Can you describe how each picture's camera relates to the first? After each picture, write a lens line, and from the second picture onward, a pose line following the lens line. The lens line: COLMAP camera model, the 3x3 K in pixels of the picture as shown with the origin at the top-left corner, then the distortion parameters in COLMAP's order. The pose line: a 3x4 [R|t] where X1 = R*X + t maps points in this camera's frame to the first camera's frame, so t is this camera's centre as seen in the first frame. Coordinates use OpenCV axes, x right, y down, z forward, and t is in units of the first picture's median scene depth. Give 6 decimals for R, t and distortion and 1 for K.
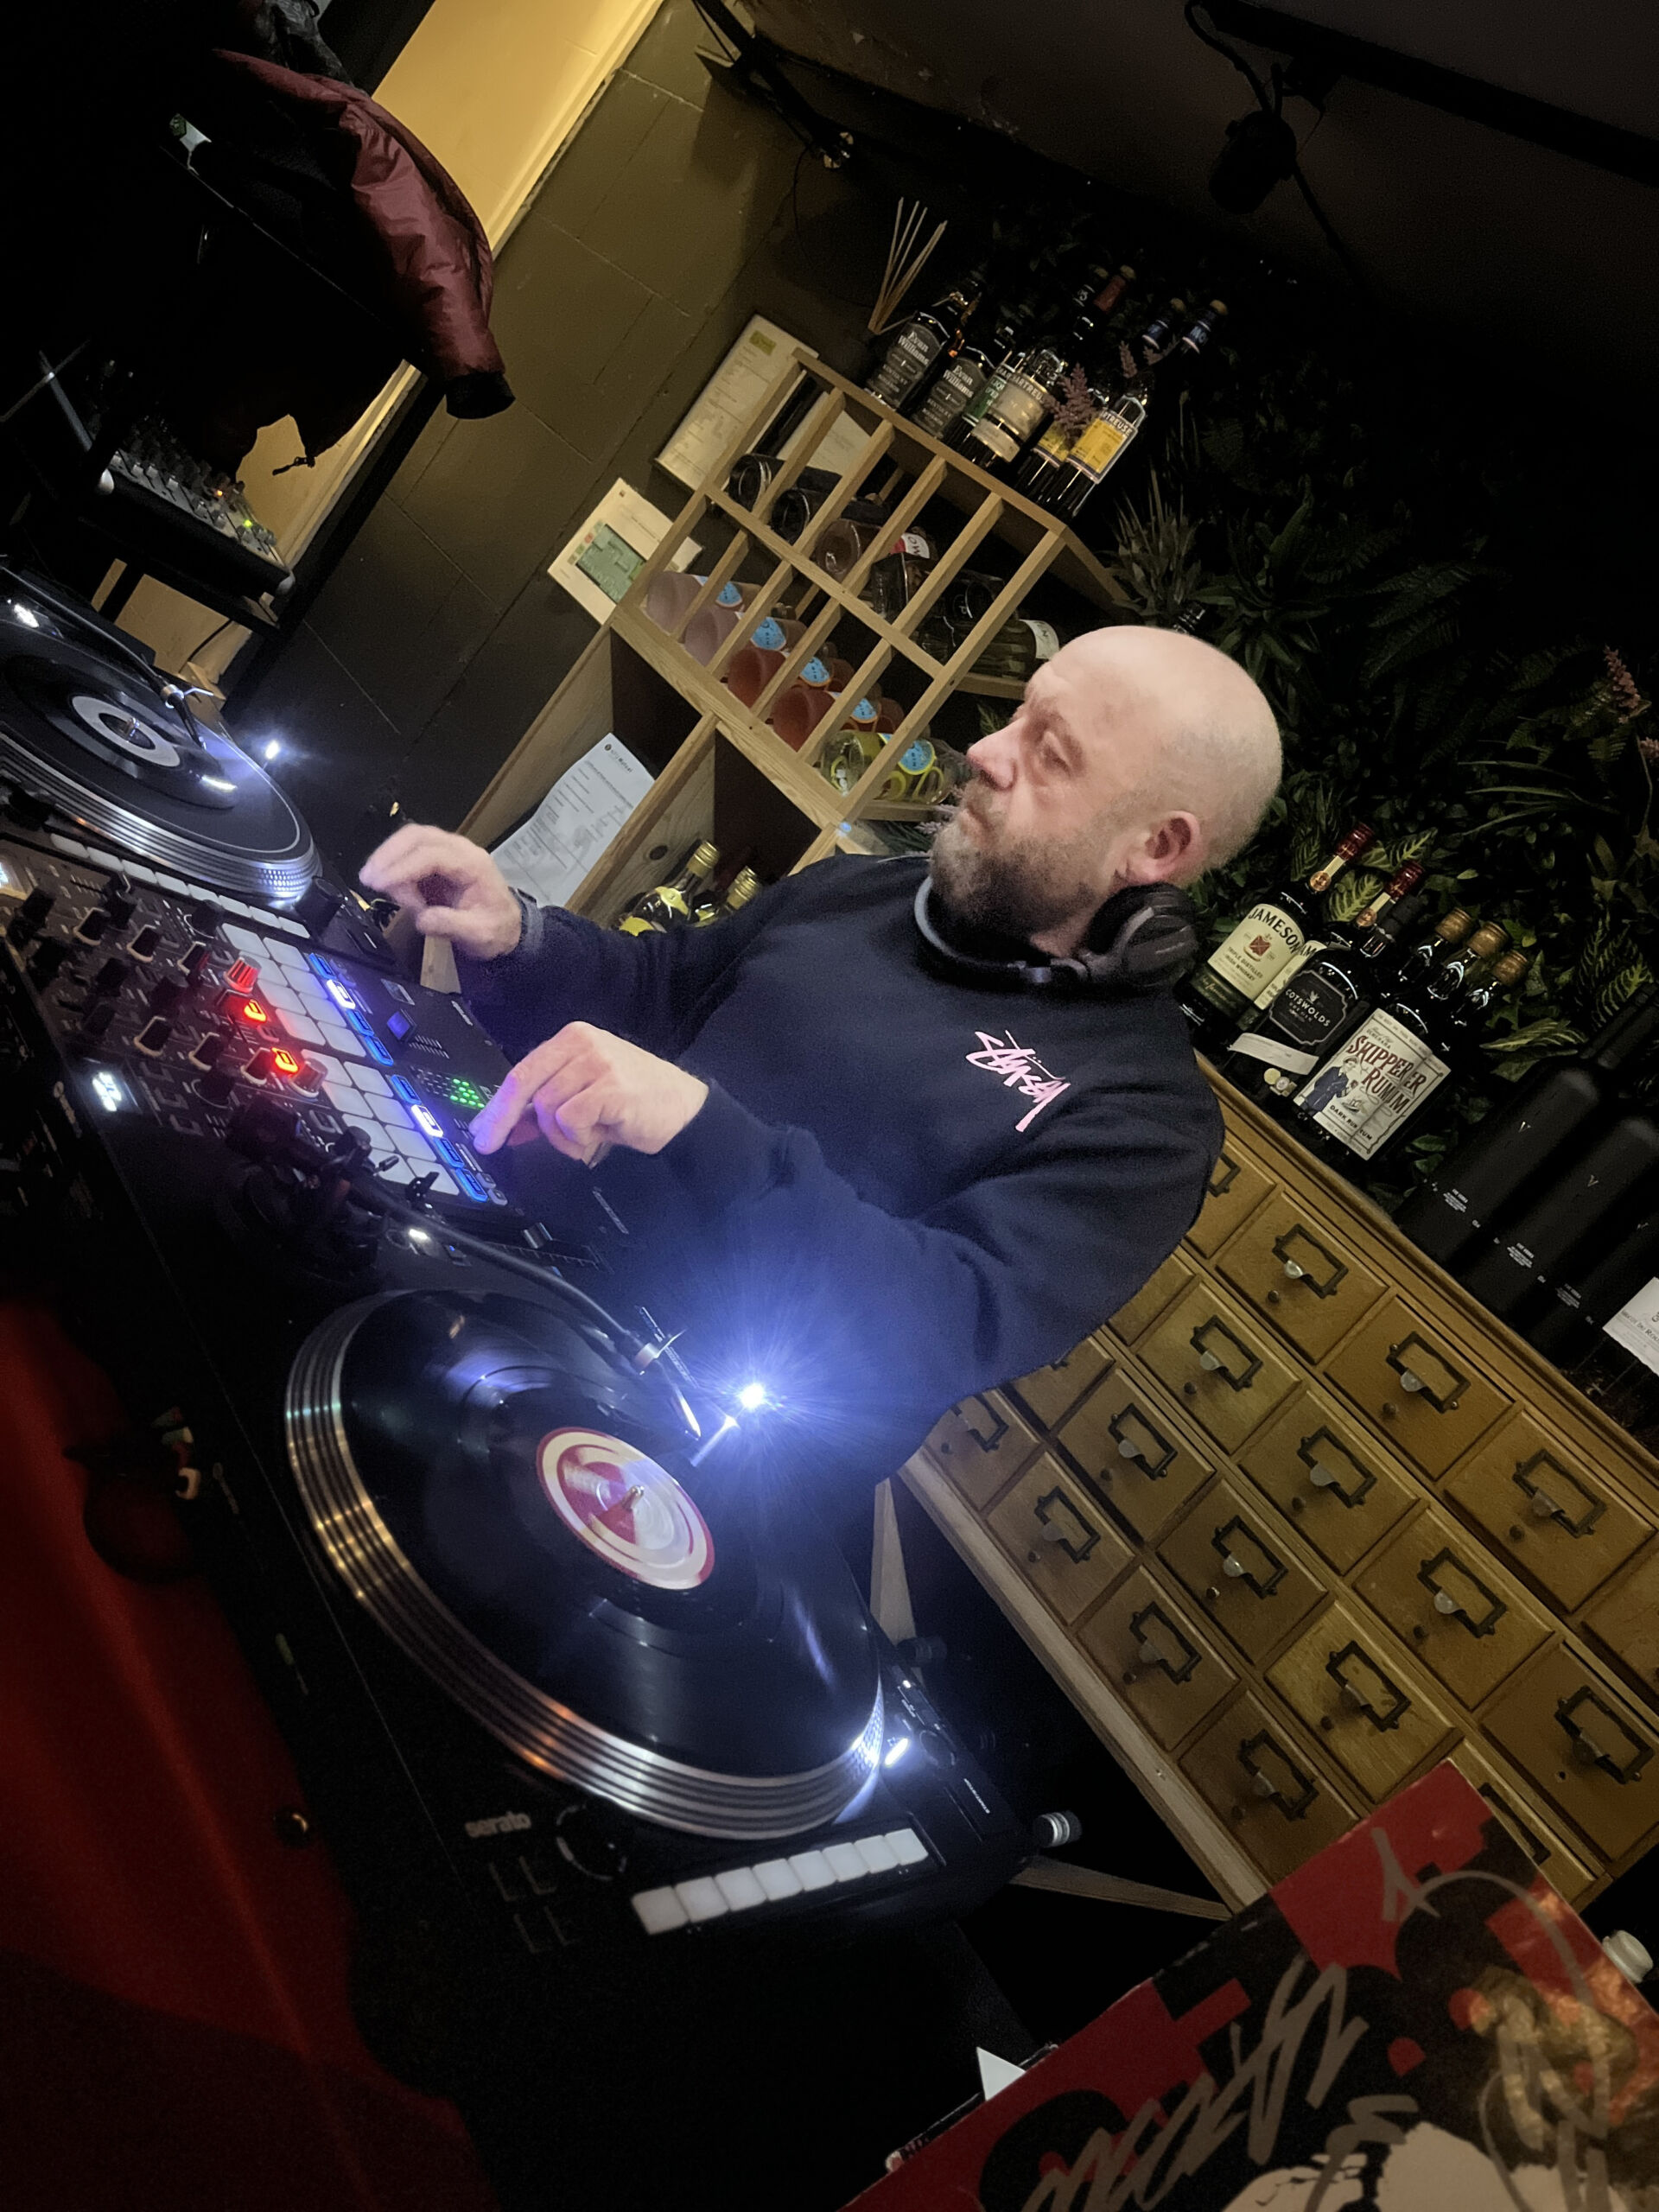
lens RADIAL K [[1684.6, 0, 848.6], [0, 1684.6, 1099.8], [0, 0, 1]] dist [0.049717, -0.056633]
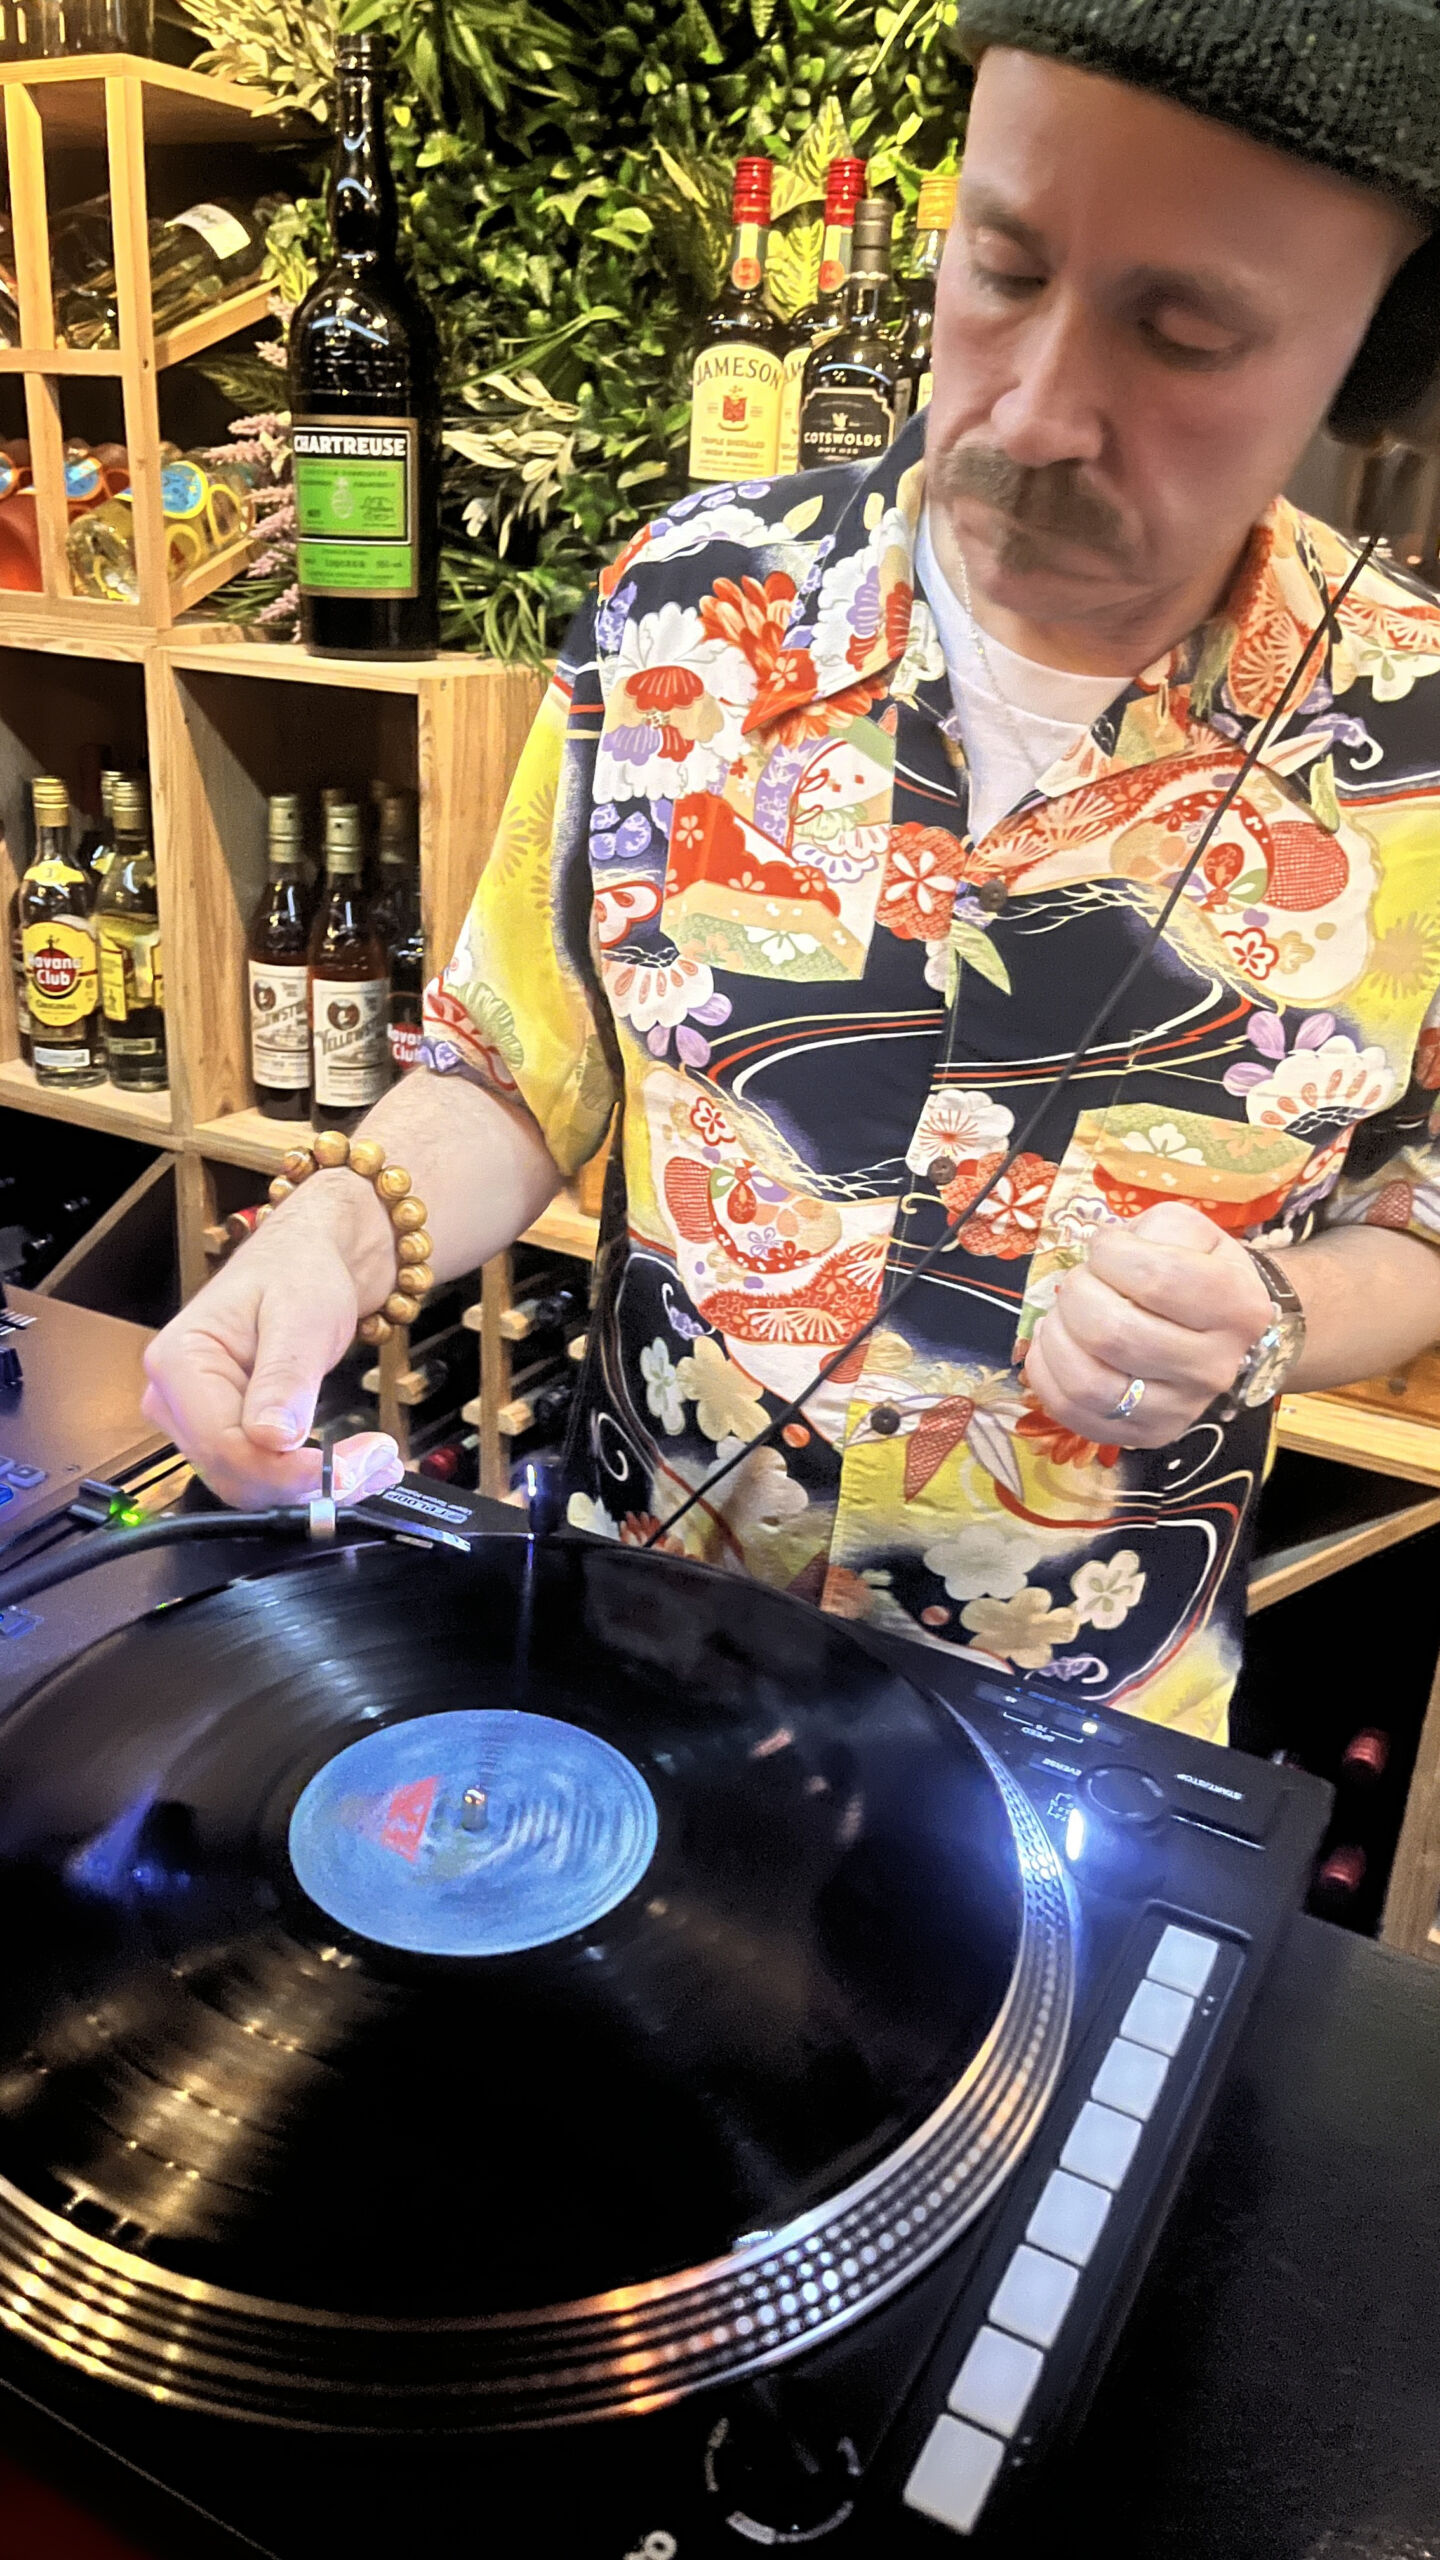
lens RADIAL K [[1964.9, 0, 670.0], [0, 1964.9, 1248.1], [0, 0, 1]] dist [0.092958, -0.132406]
pose [[0.785474, -0.618643, -0.017627, 0.028207], [0.609372, 0.768098, 0.196701, -0.003479], [-0.108149, -0.165245, 0.980305, 0.173342]]
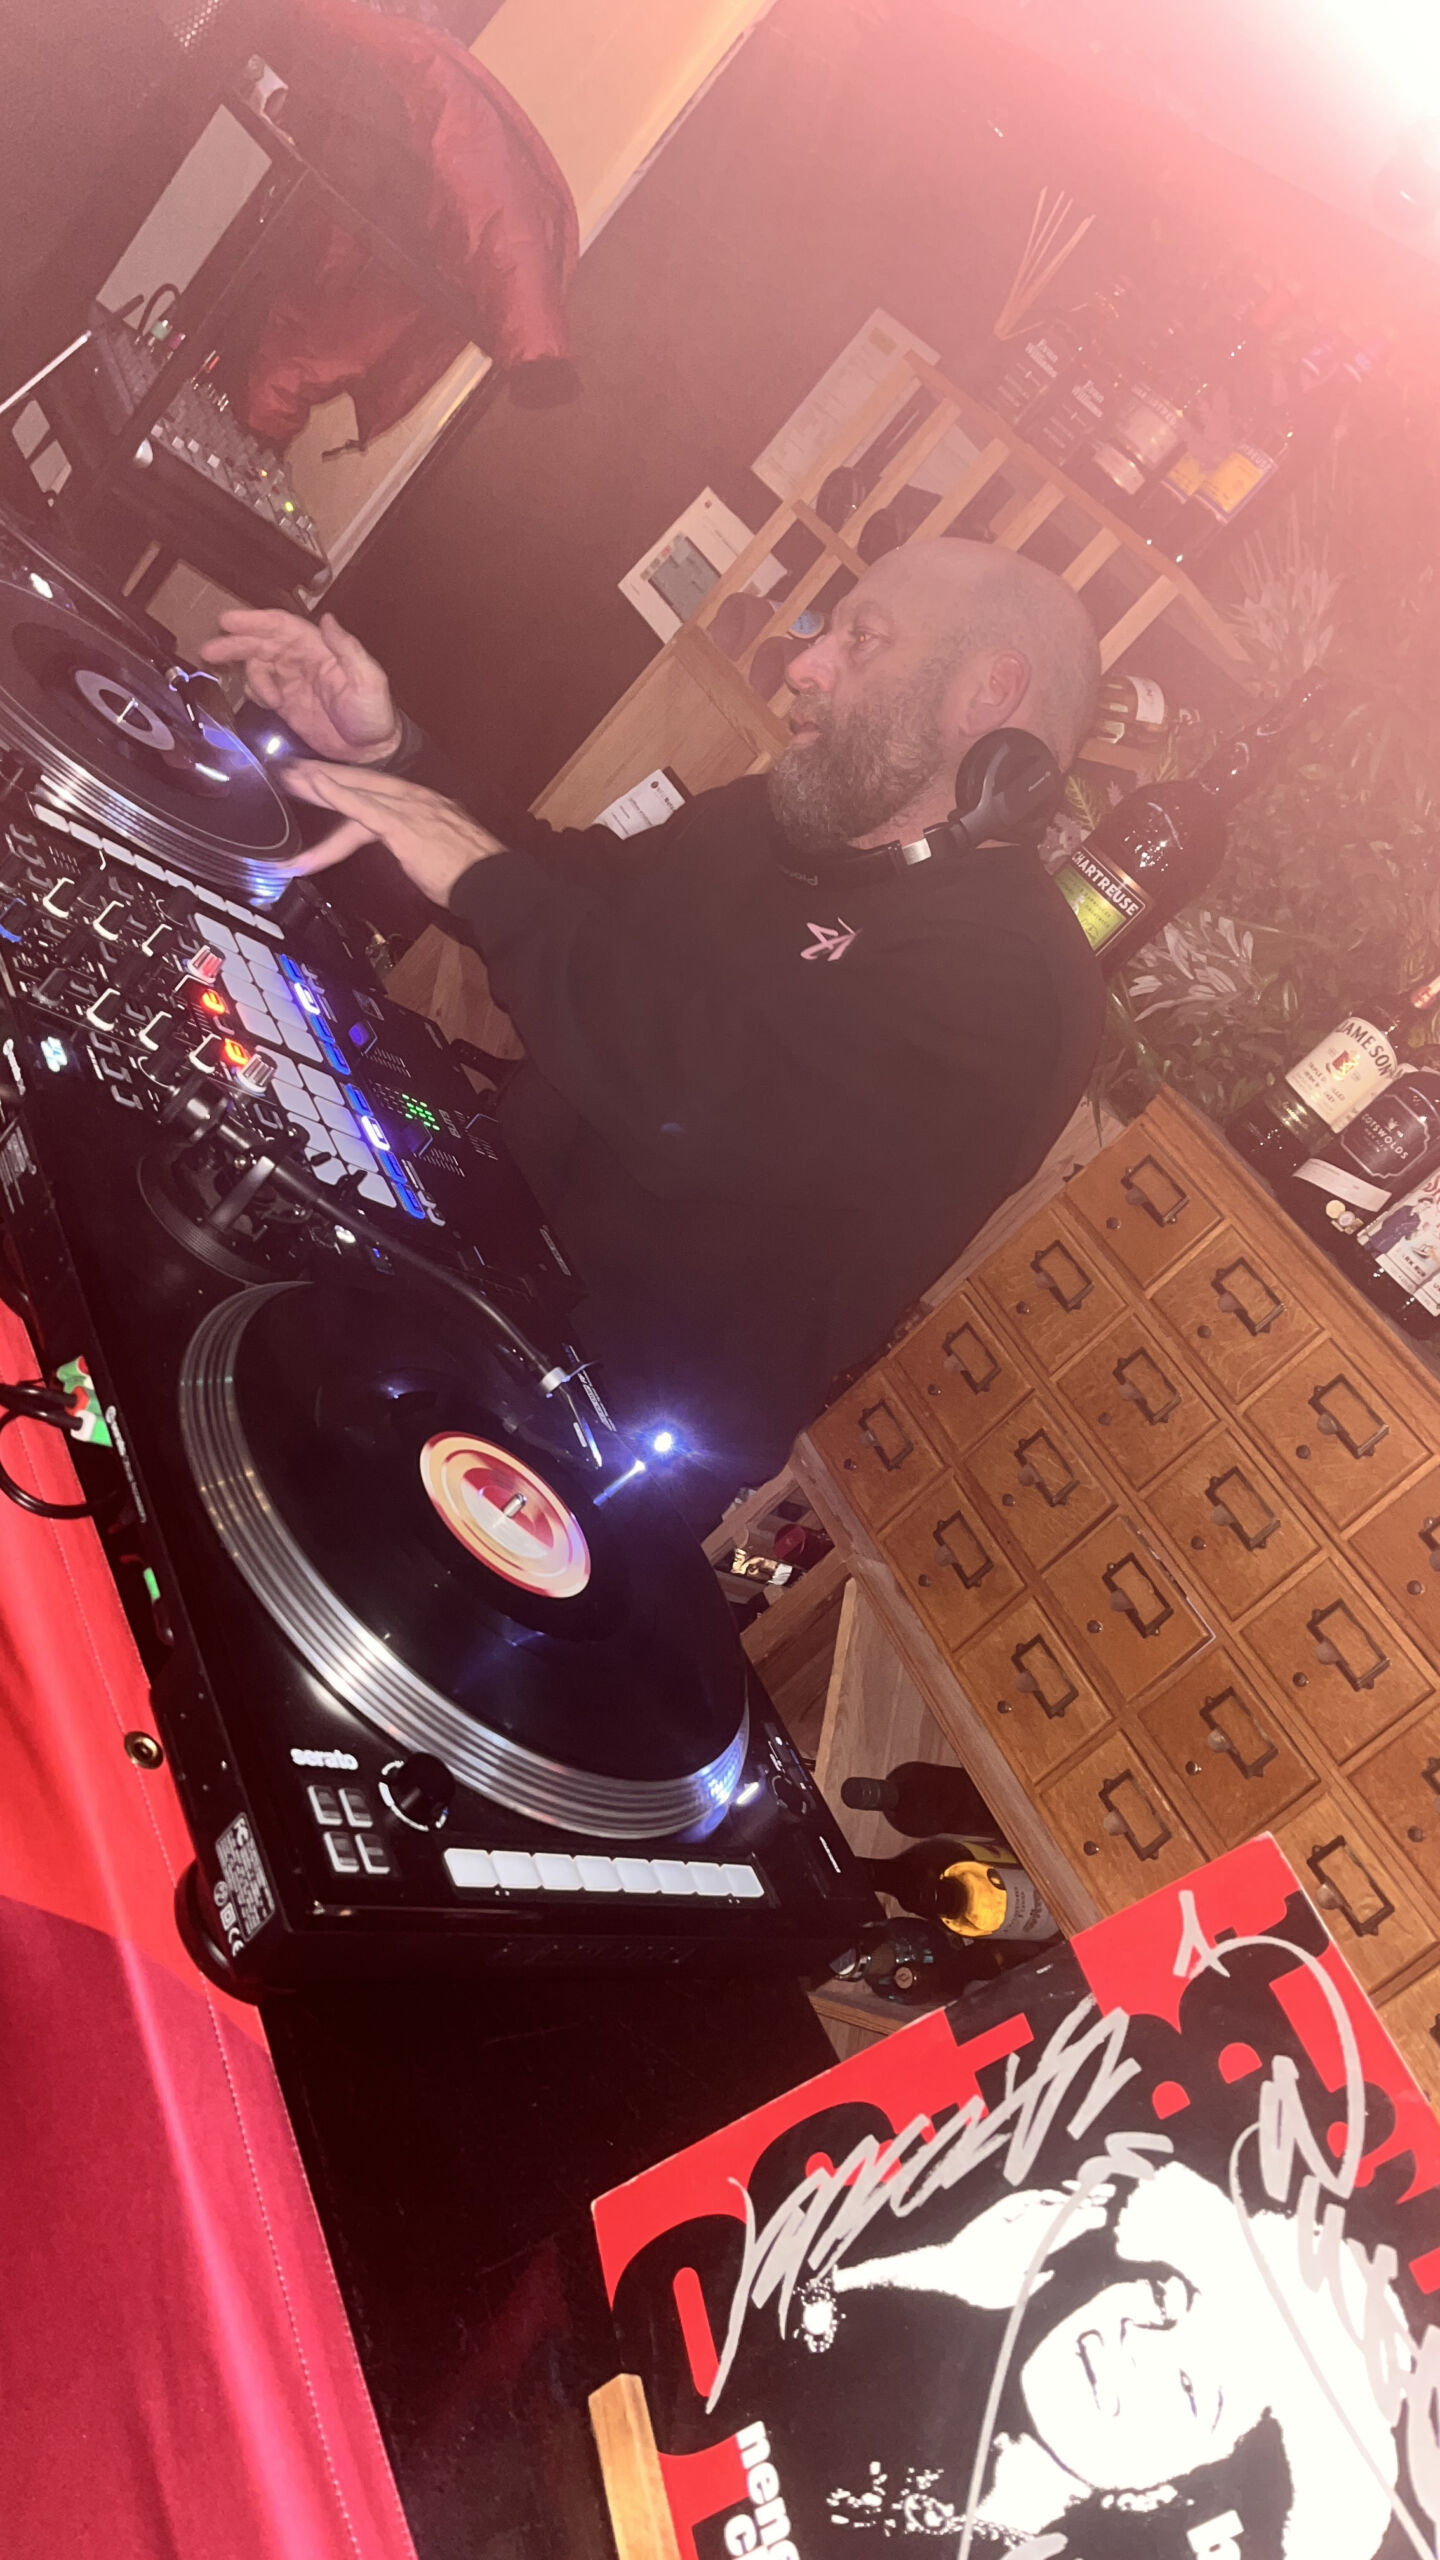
lens RADIAL K [[1947.4, 0, 720.0], [0, 1947.4, 1280.0], [0, 0, 1]] dist [0.025479, -0.007140]
pose [[0.988486, 0.108084, -0.105890, 0.050837], [-0.105070, 0.993895, 0.033659, 0.026004], [0.108882, -0.022146, 0.993808, -0.063752]]
